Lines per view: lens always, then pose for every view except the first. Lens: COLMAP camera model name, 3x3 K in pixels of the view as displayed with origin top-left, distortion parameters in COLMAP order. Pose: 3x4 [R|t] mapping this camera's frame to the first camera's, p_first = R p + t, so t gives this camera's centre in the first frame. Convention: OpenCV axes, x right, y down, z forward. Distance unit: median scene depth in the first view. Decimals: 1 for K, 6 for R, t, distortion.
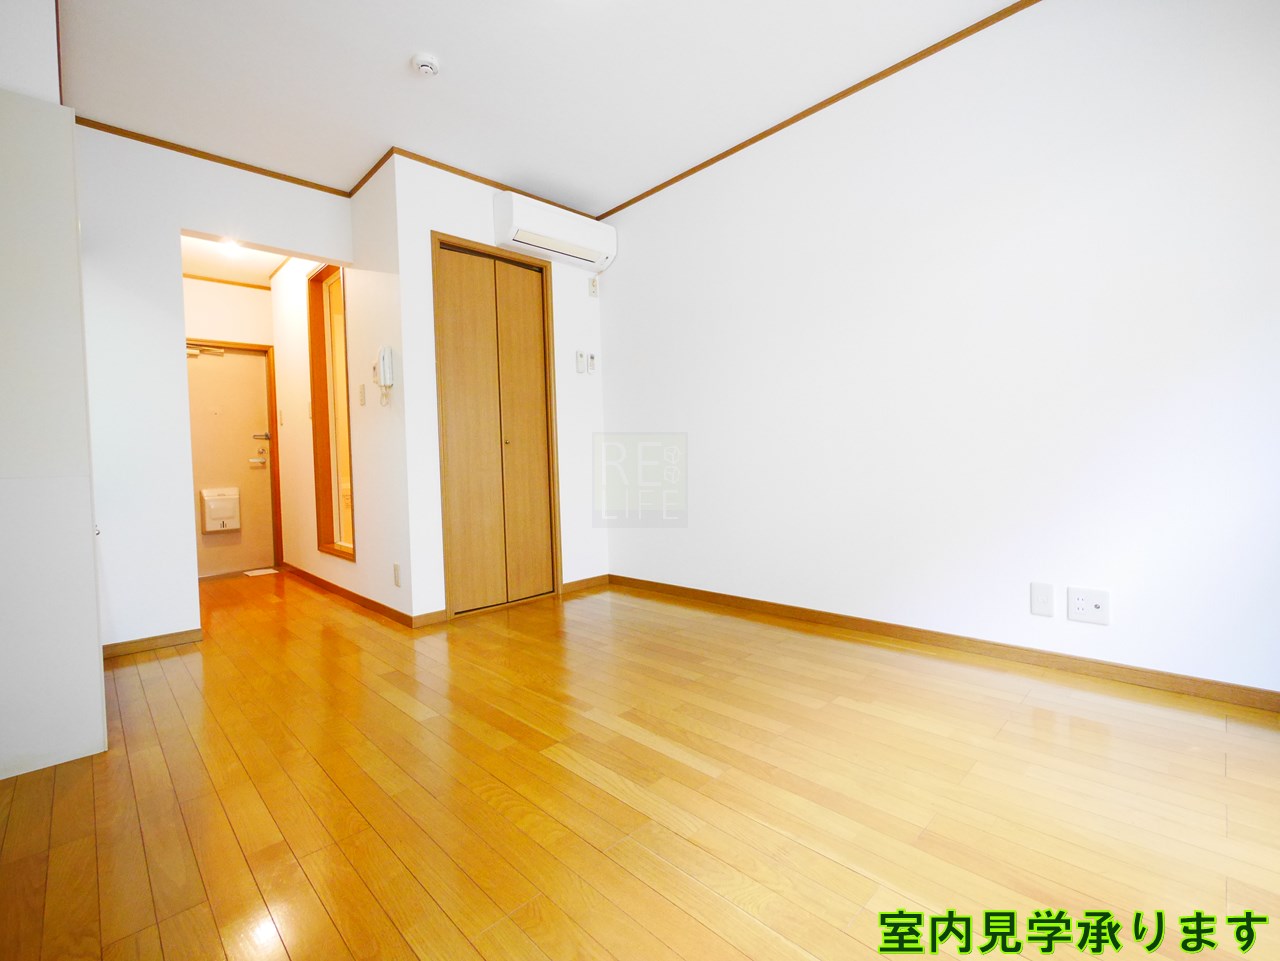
lens RADIAL K [[569.2, 0, 640.0], [0, 569.2, 480.5], [0, 0, 1]] dist [0.000042, 0.000065]
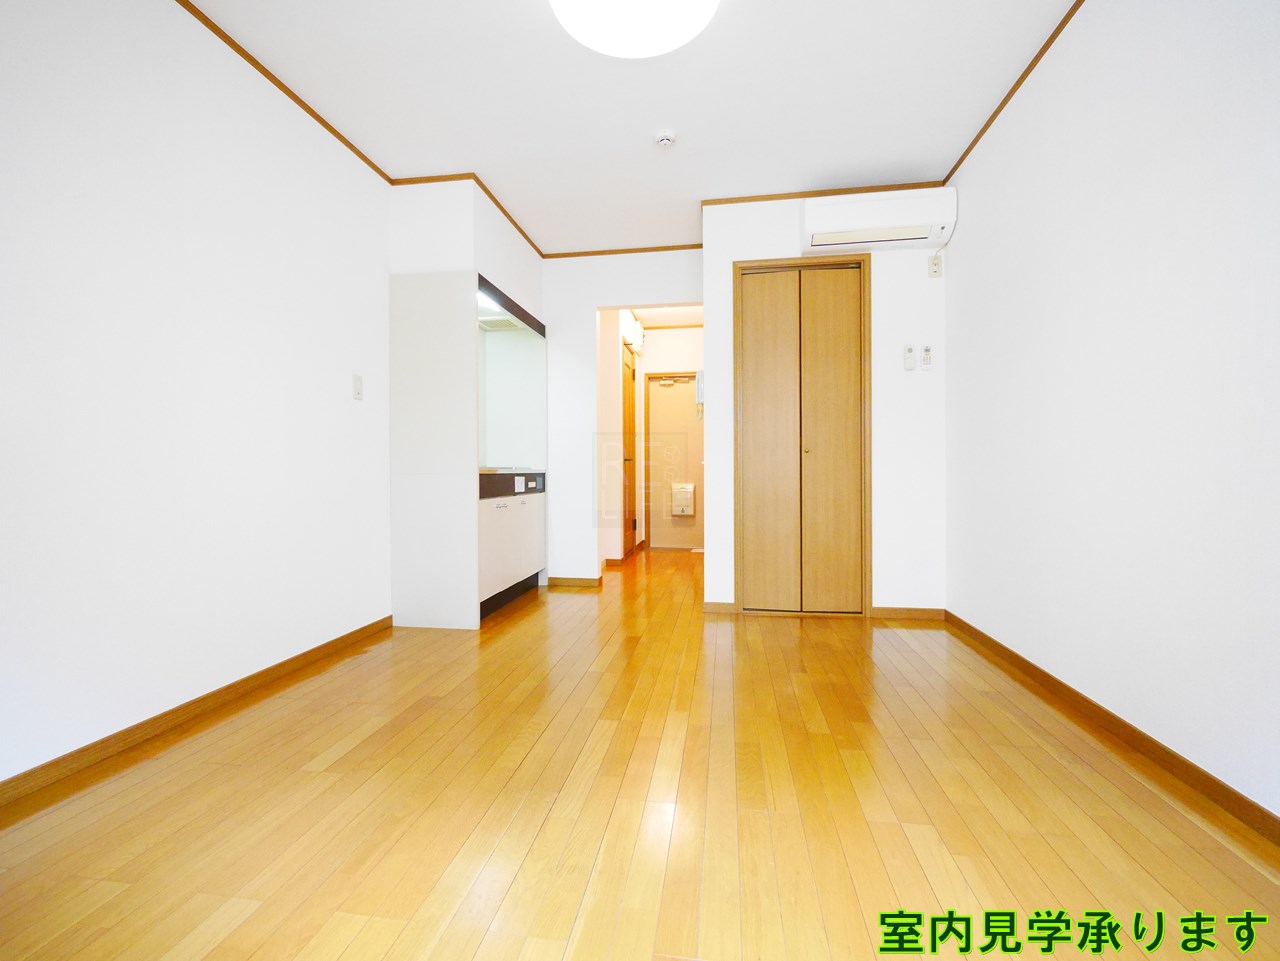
lens RADIAL K [[576.0, 0, 640.0], [0, 576.0, 480.5], [0, 0, 1]] dist [0.001491, 0.000152]
pose [[0.601281, 0.043658, -0.797844, 0.374352], [-0.044032, 0.998799, 0.021471, -0.023211], [0.797823, 0.022221, 0.602481, 0.154930]]
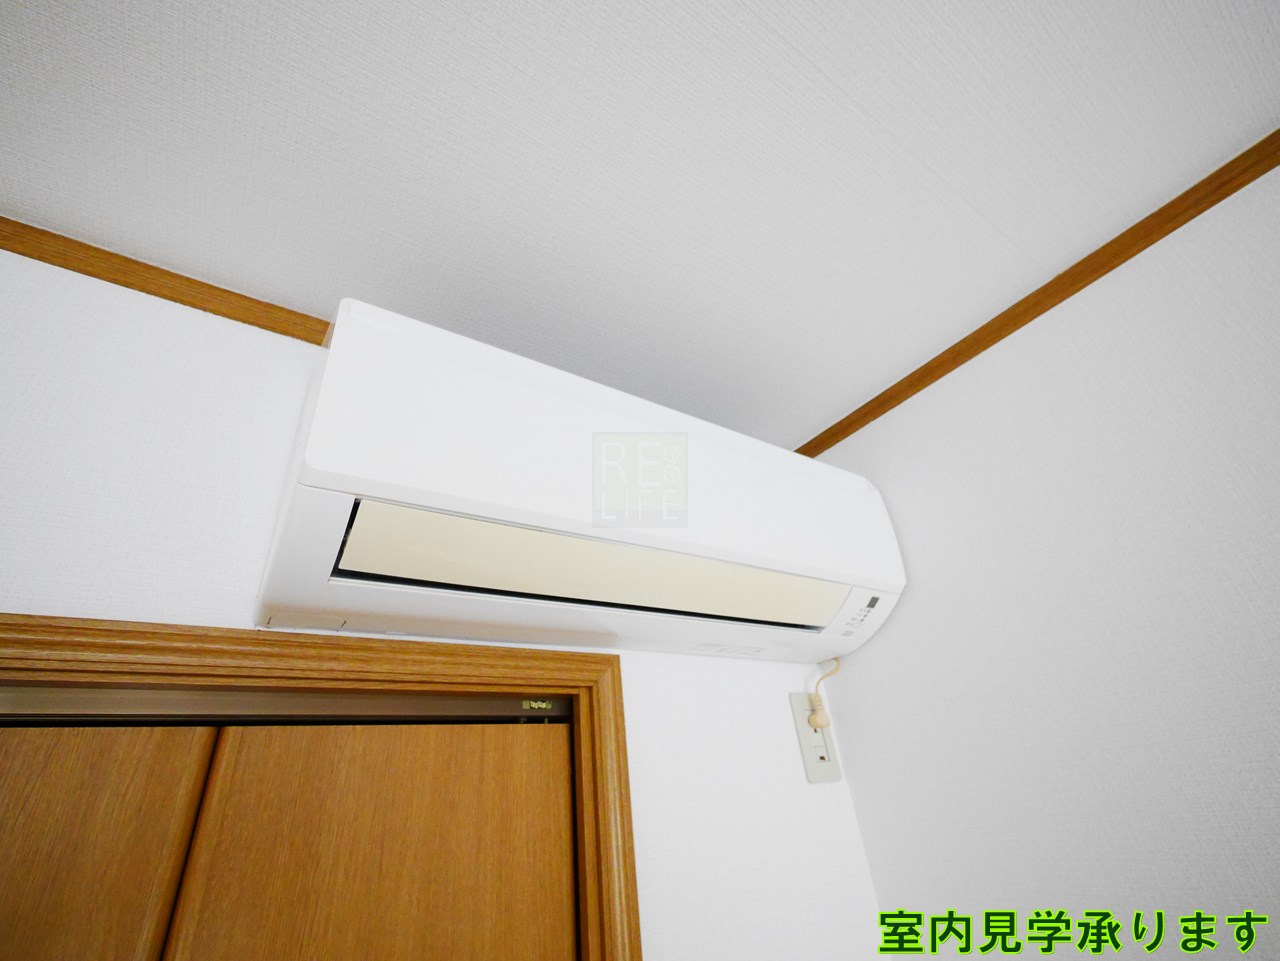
lens RADIAL K [[569.2, 0, 640.0], [0, 569.2, 480.5], [0, 0, 1]] dist [0.000042, 0.000065]
pose [[0.982799, -0.140806, -0.119495, -0.116592], [0.055336, 0.841848, -0.536871, -0.329280], [0.176192, 0.521024, 0.835159, 0.805218]]
